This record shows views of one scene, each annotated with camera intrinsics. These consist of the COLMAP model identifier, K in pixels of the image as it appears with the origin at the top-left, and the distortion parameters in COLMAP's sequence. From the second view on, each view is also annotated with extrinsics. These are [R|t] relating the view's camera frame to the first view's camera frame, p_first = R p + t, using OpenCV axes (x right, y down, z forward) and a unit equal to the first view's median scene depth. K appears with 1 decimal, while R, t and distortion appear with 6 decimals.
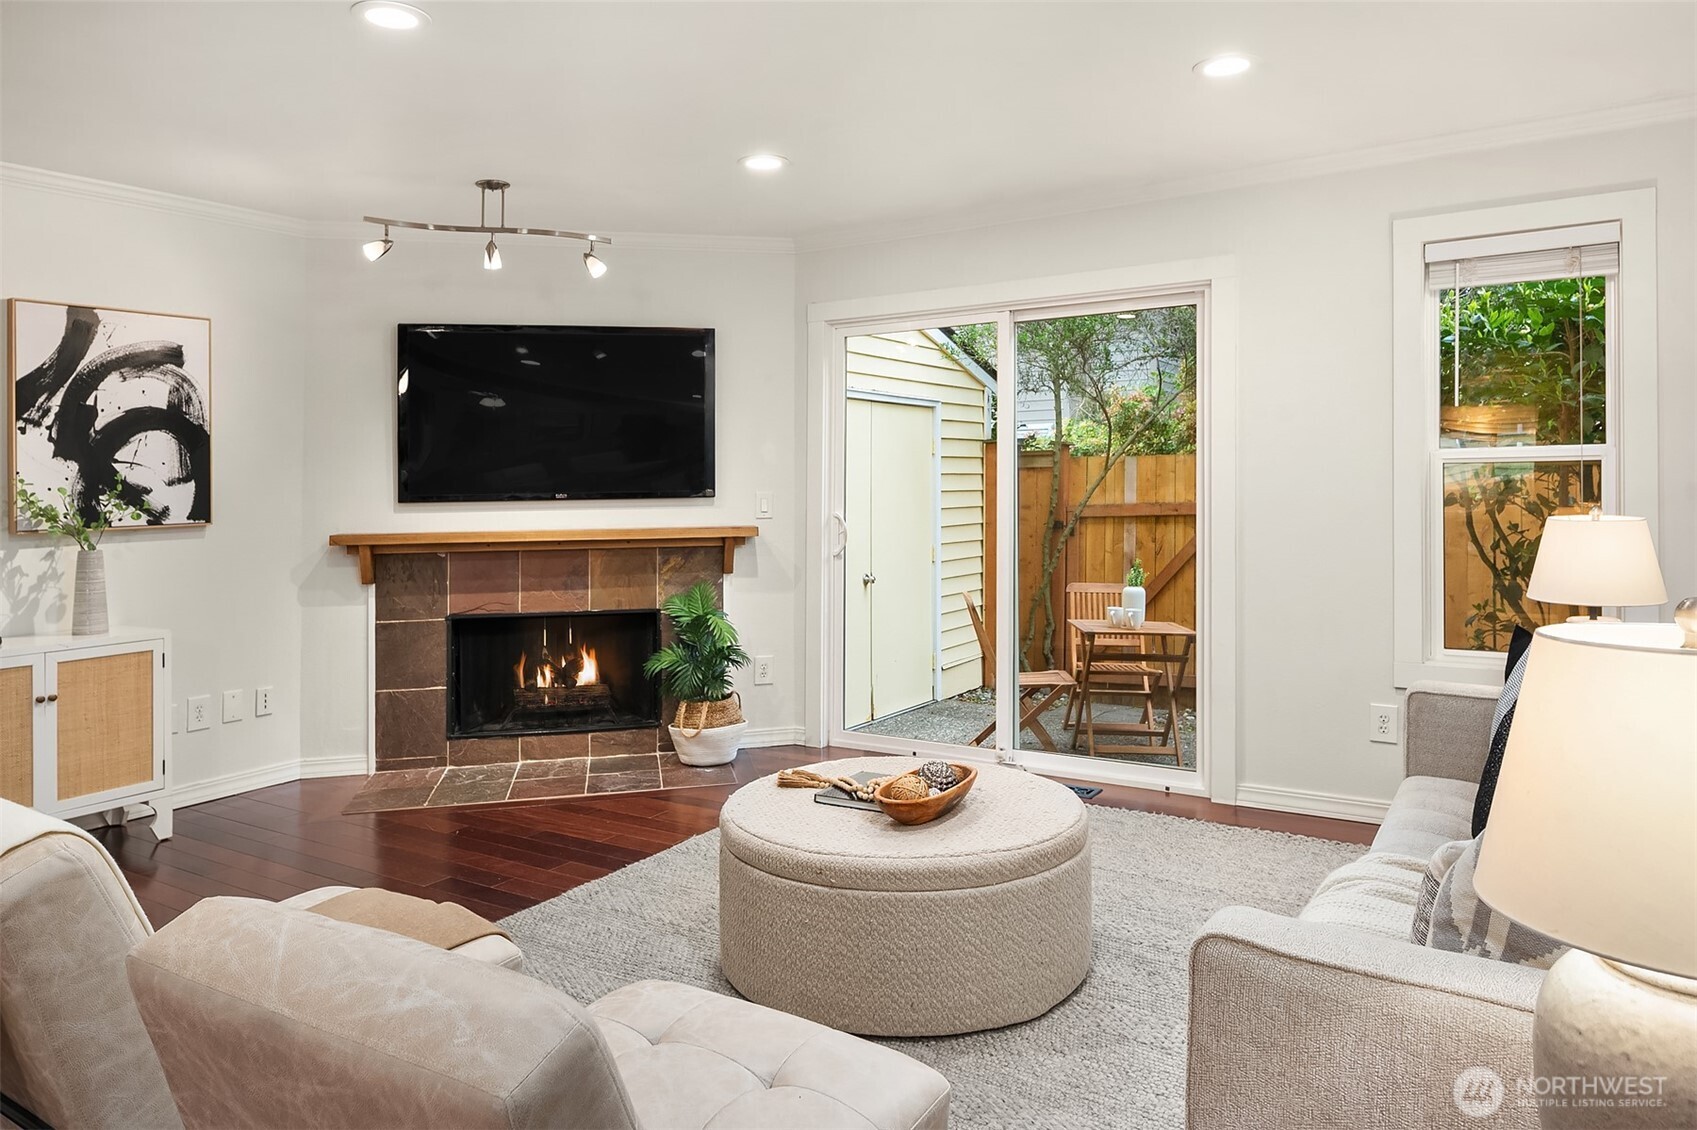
lens RADIAL K [[1100.7, 0, 862.6], [0, 1100.7, 493.8], [0, 0, 1]] dist [-0.004841, -0.002102]
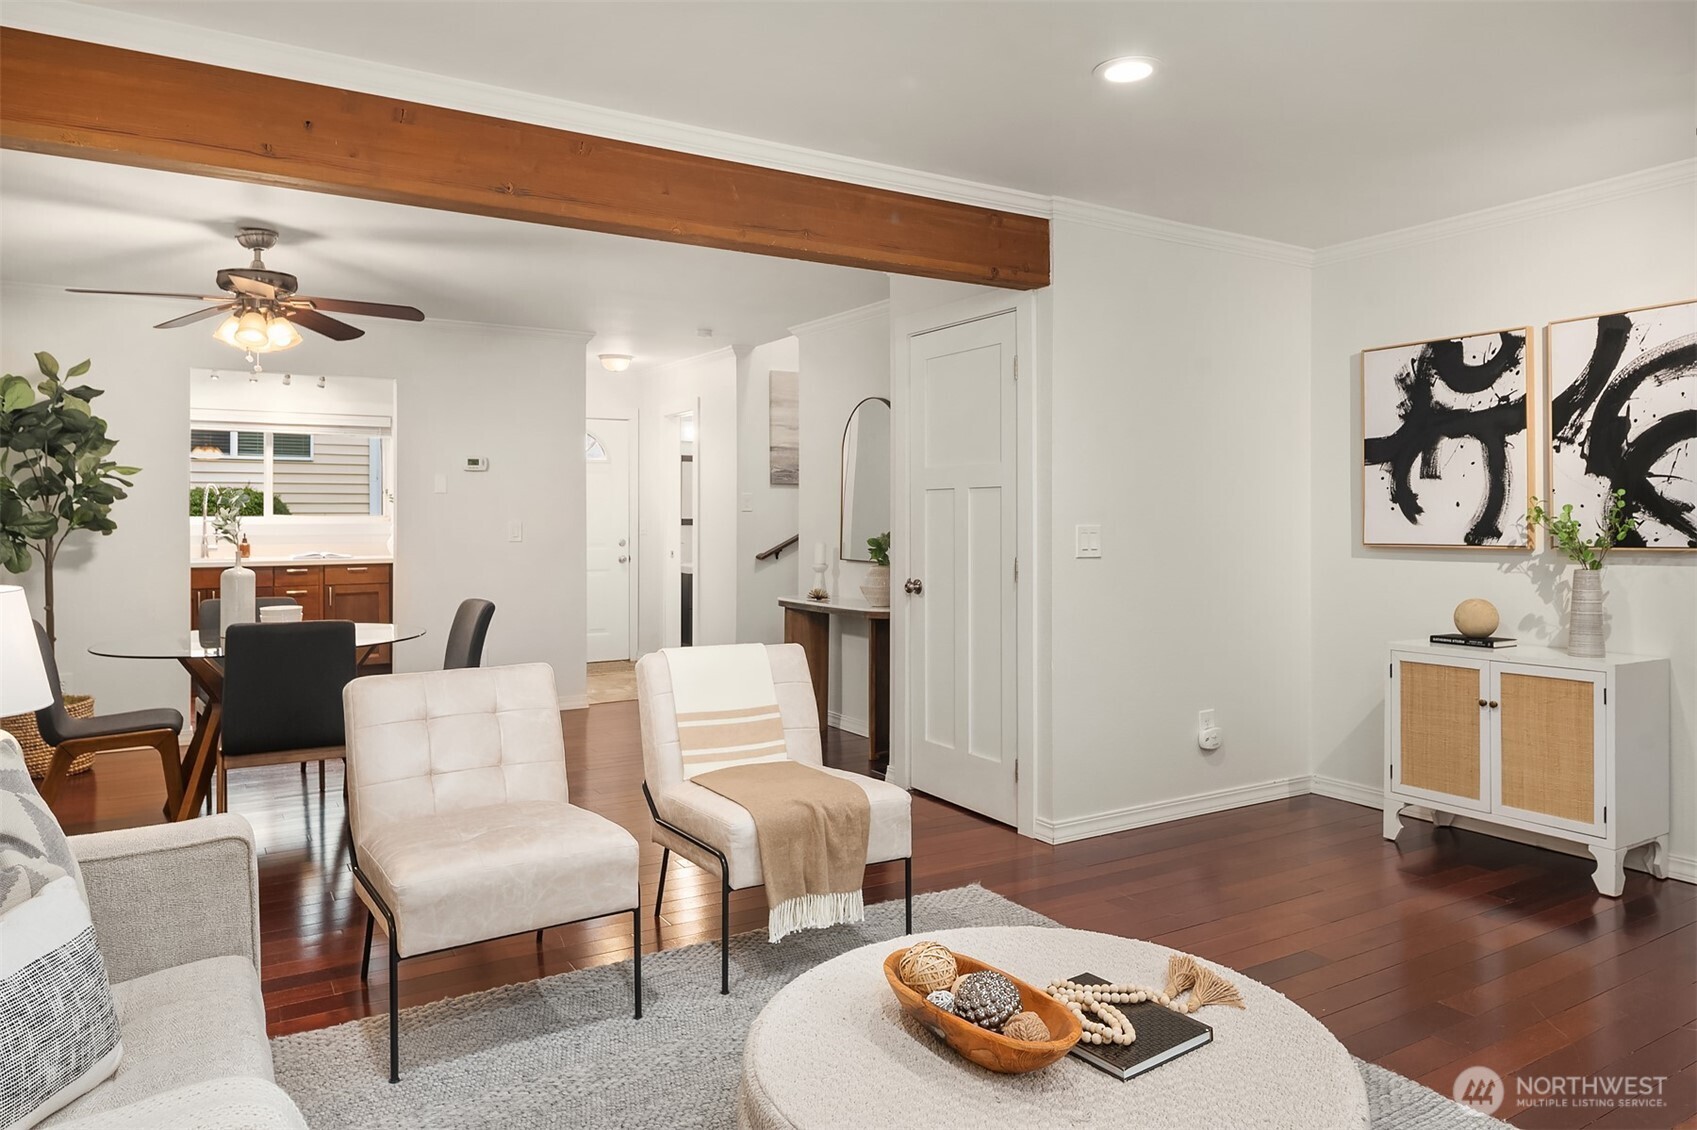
lens RADIAL K [[1107.2, 0, 845.9], [0, 1107.2, 524.4], [0, 0, 1]] dist [-0.000113, -0.002917]
pose [[-0.447623, 0.019727, -0.894005, 0.408222], [0.001316, 0.999770, 0.021402, -0.008904], [0.894221, 0.008403, -0.447546, 0.766869]]
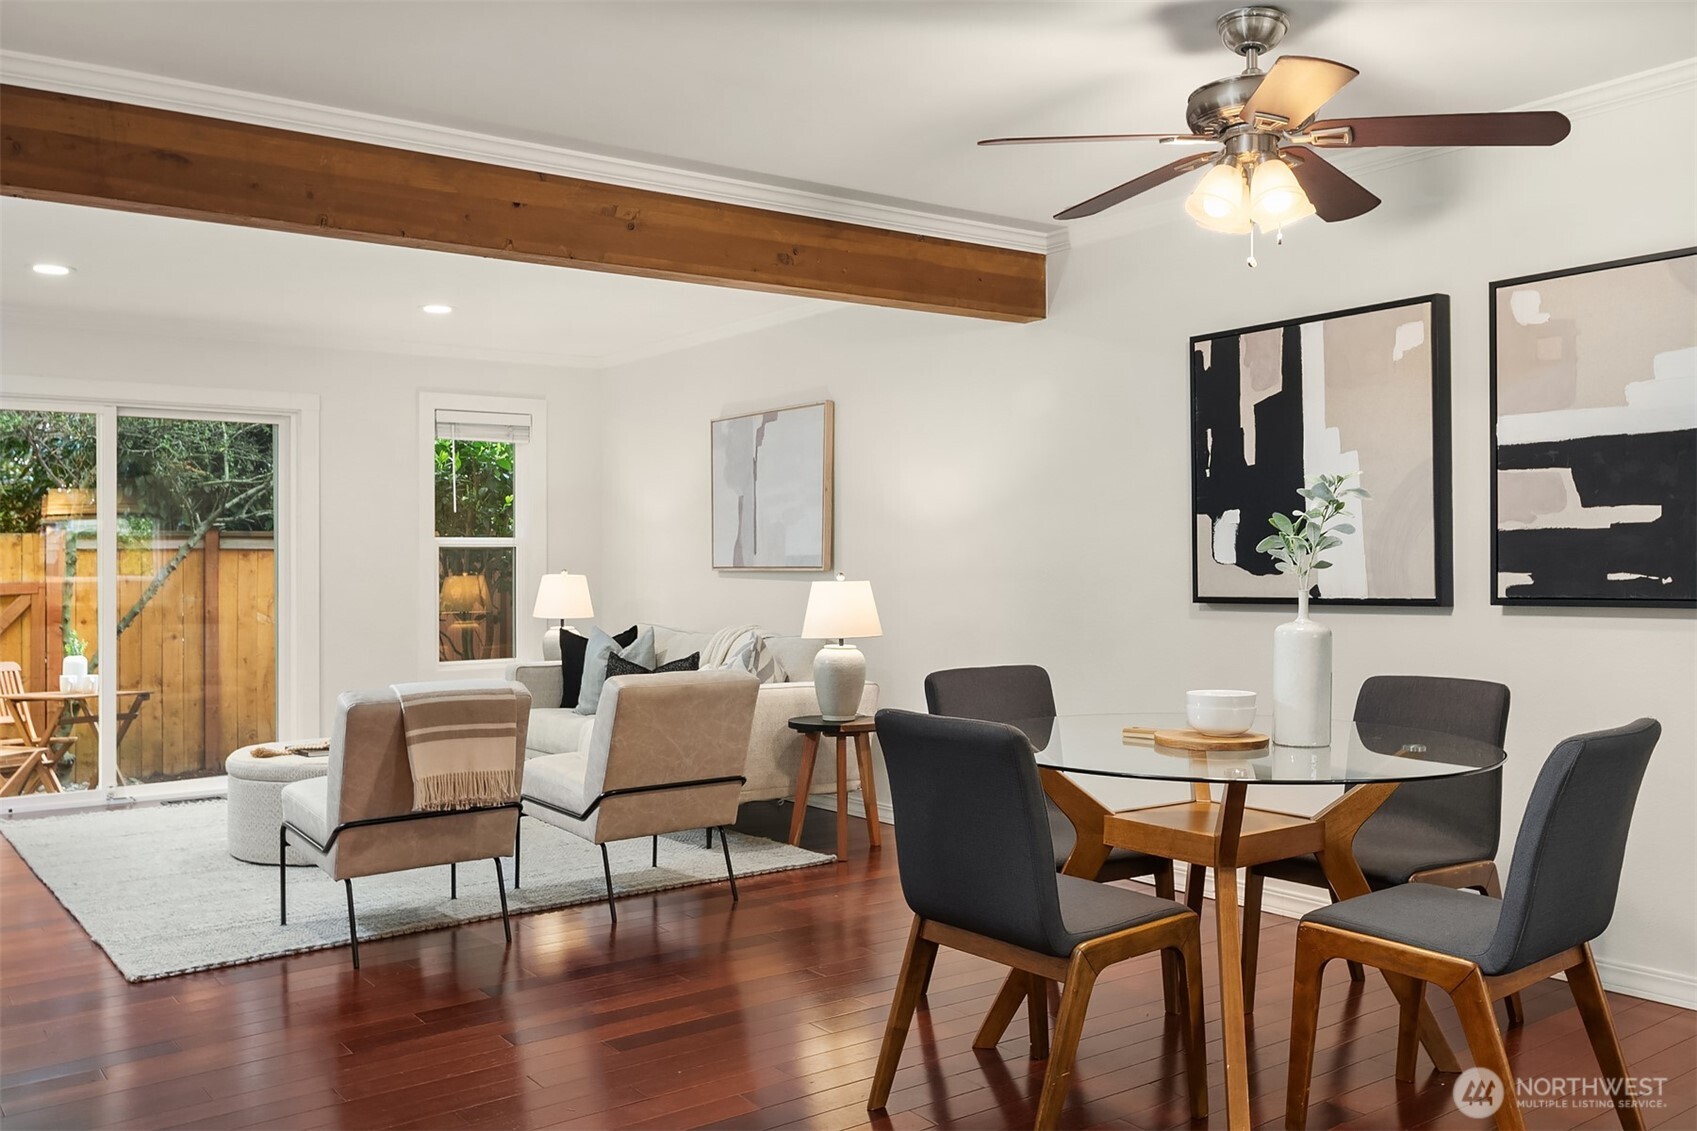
lens RADIAL K [[1372.8, 0, 855.3], [0, 1372.8, 554.3], [0, 0, 1]] dist [-0.008432, -0.007301]
pose [[0.349129, 0.016612, 0.936927, -1.022715], [0.012063, 0.999680, -0.022220, 0.033193], [-0.936997, 0.019060, 0.348817, -0.247493]]
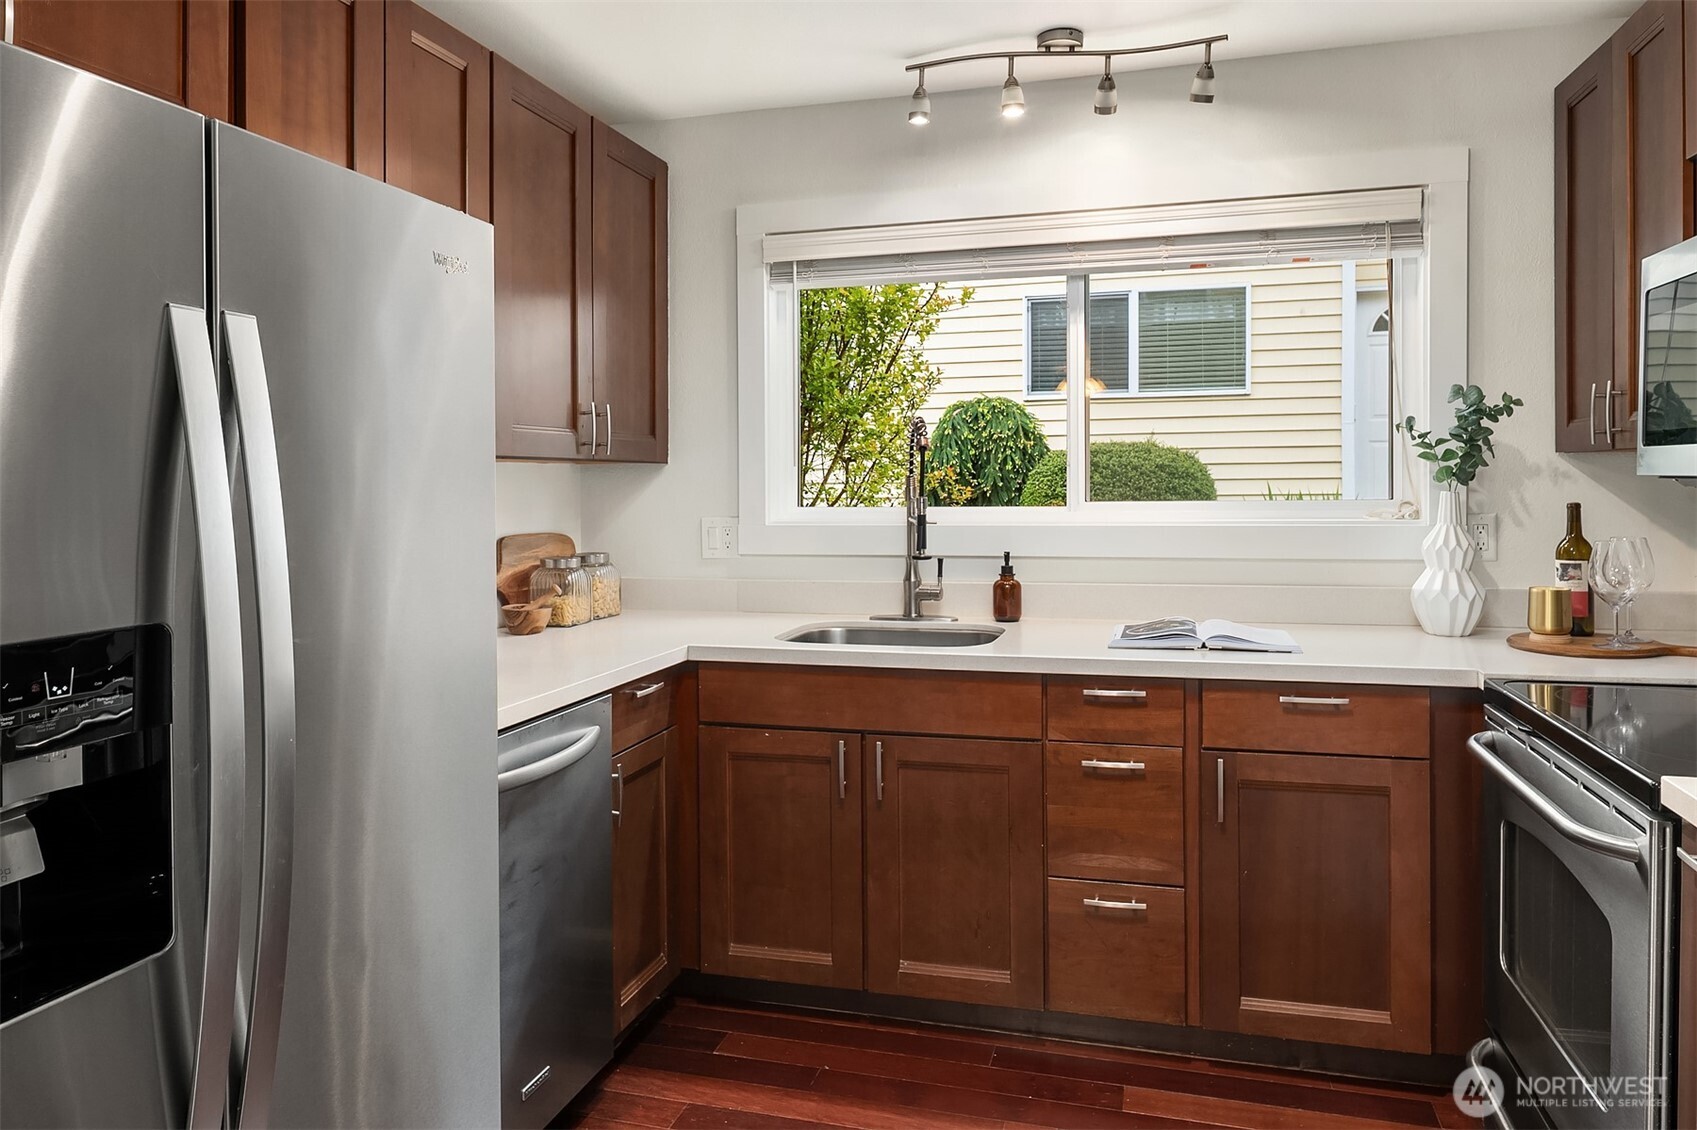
lens RADIAL K [[1113.2, 0, 855.2], [0, 1113.2, 477.7], [0, 0, 1]] dist [-0.000098, -0.000376]
pose [[-0.957598, 0.022014, -0.287265, -0.550044], [0.020528, 0.999756, 0.008182, -0.008769], [0.287375, 0.001938, -0.957816, -0.382253]]
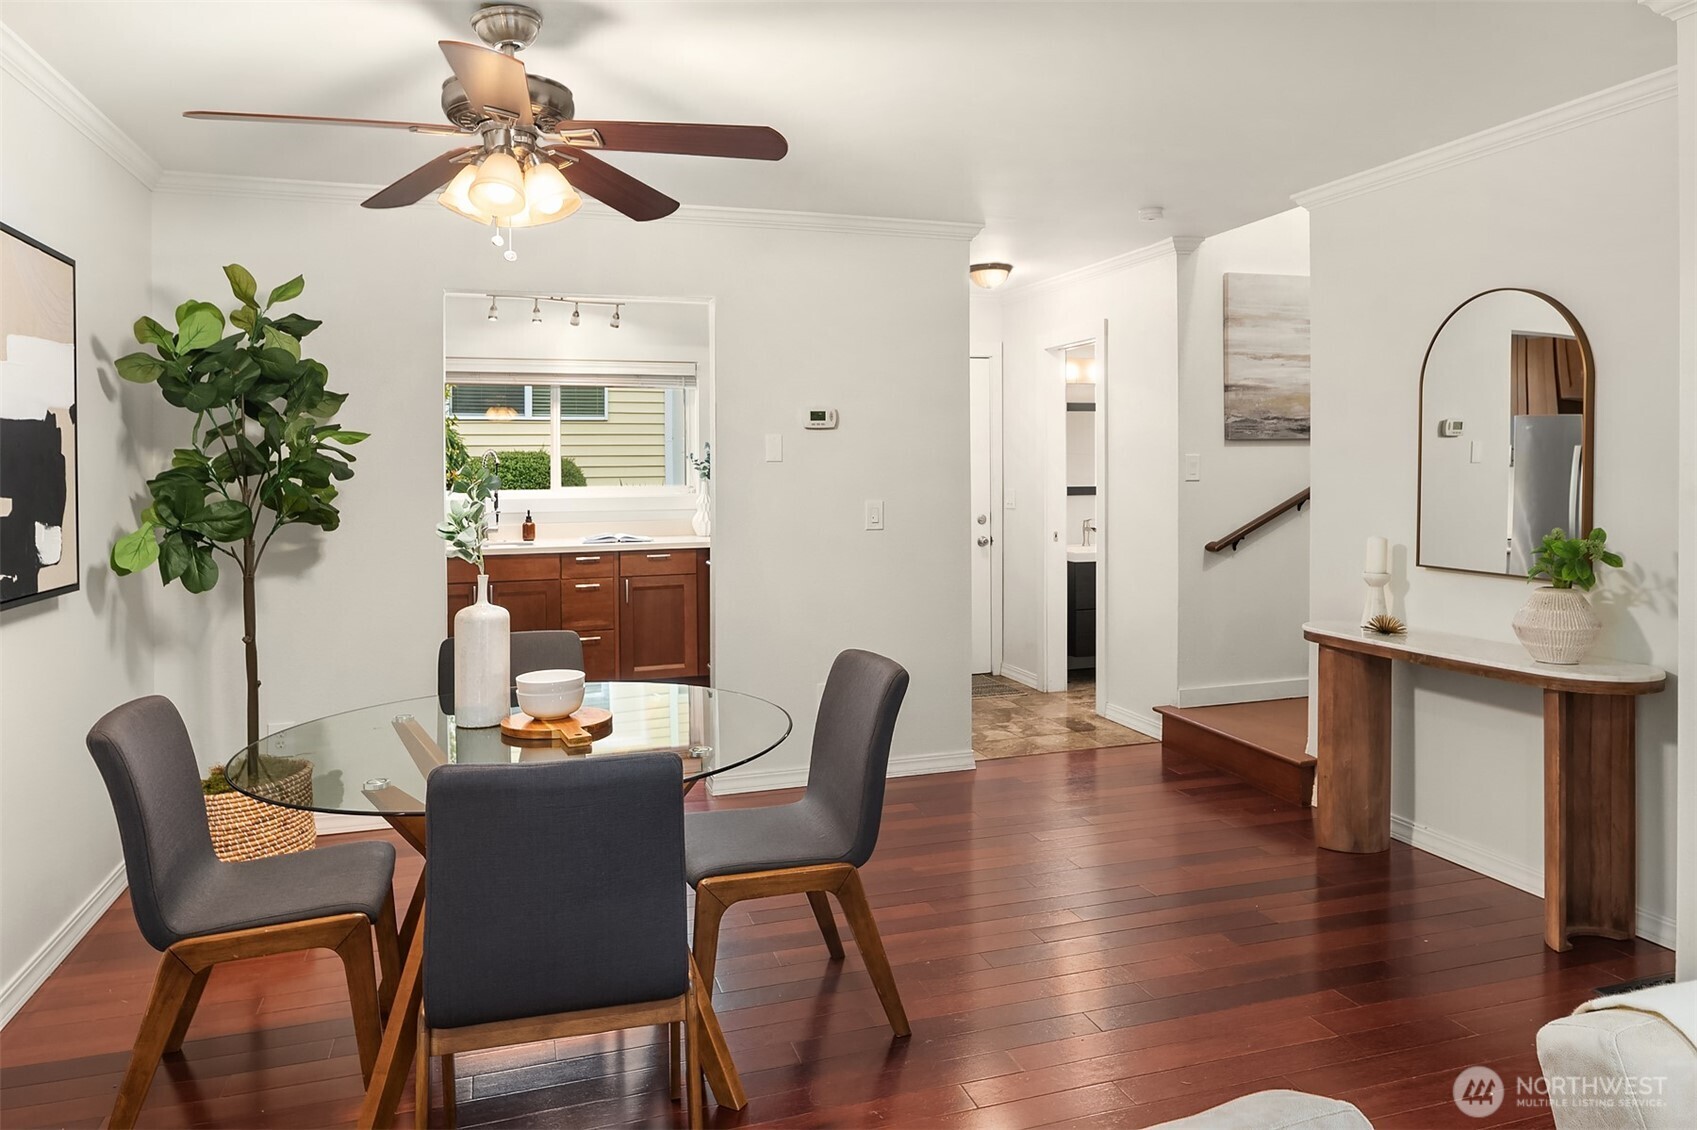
lens RADIAL K [[1104.3, 0, 850.7], [0, 1104.3, 472.6], [0, 0, 1]] dist [-0.002892, -0.003287]
pose [[-0.641986, 0.020680, -0.766437, 0.058998], [0.013654, 0.999786, 0.015540, -0.024667], [0.766595, -0.000488, -0.642131, 0.322239]]
